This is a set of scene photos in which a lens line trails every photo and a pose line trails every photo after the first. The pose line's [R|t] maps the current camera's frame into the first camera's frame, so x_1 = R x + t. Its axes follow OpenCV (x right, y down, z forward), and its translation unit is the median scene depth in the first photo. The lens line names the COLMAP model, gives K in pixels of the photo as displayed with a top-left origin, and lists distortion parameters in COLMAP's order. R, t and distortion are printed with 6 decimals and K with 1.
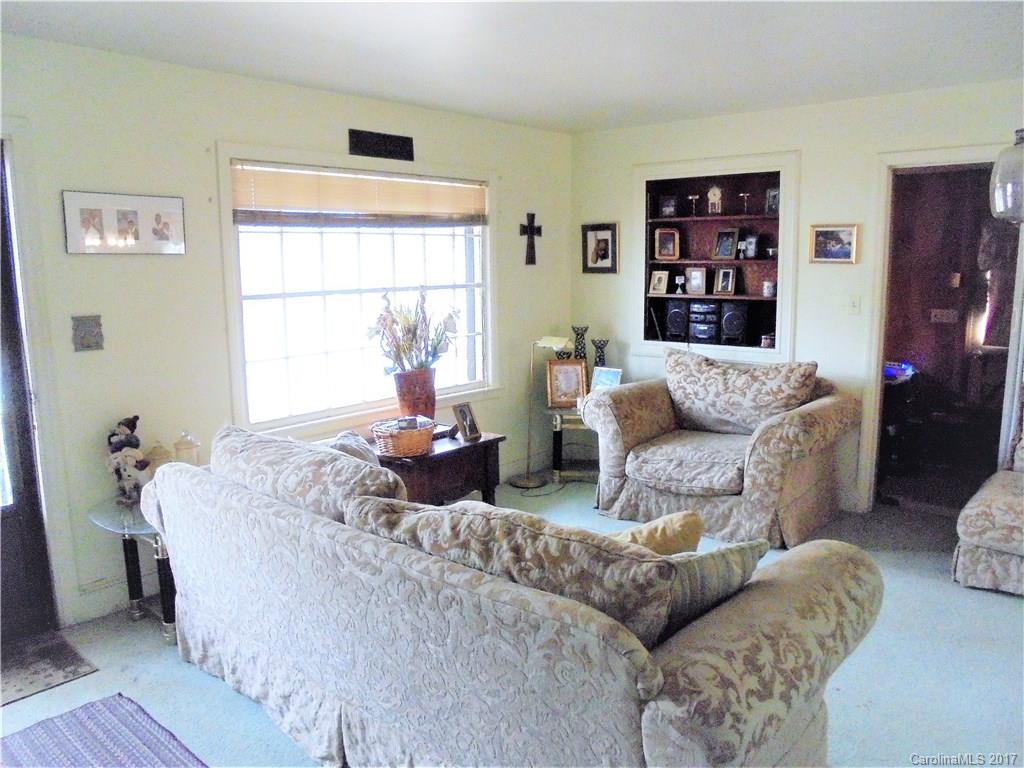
lens RADIAL K [[780.4, 0, 512.0], [0, 780.4, 384.0], [0, 0, 1]] dist [-0.002053, -0.001314]
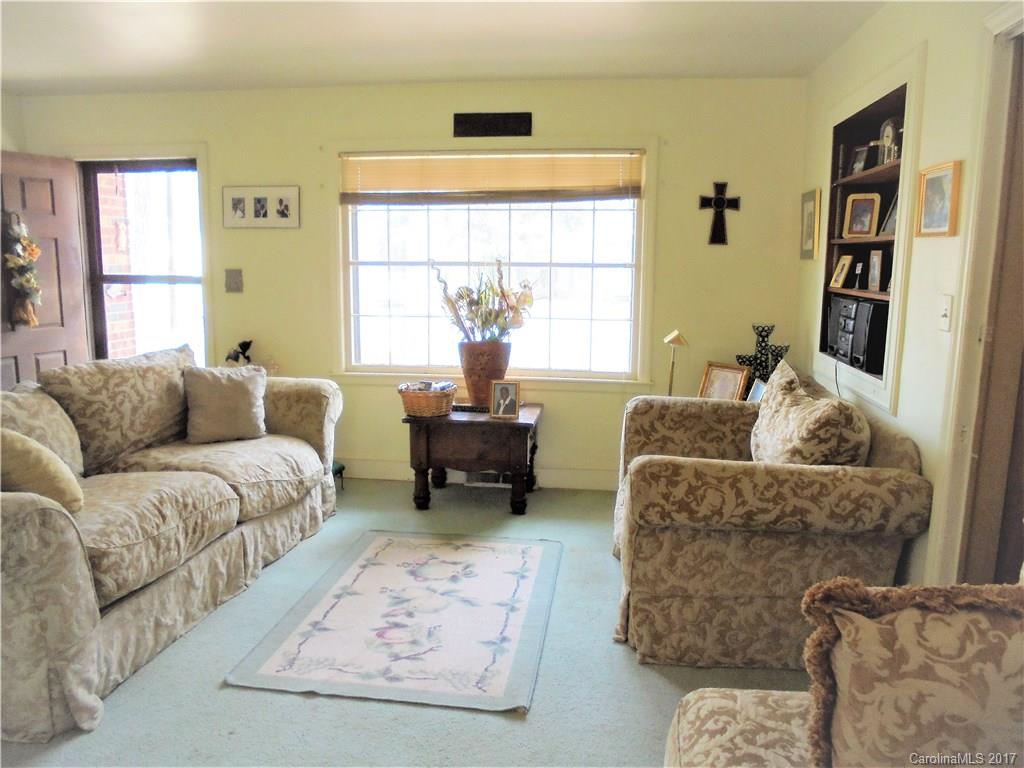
lens RADIAL K [[768.7, 0, 512.0], [0, 768.7, 384.0], [0, 0, 1]] dist [-0.055750, 0.001398]
pose [[0.552276, 0.153846, -0.819343, 0.723893], [-0.149051, 0.985210, 0.084524, -0.054727], [0.820229, 0.075443, 0.567039, 0.465342]]
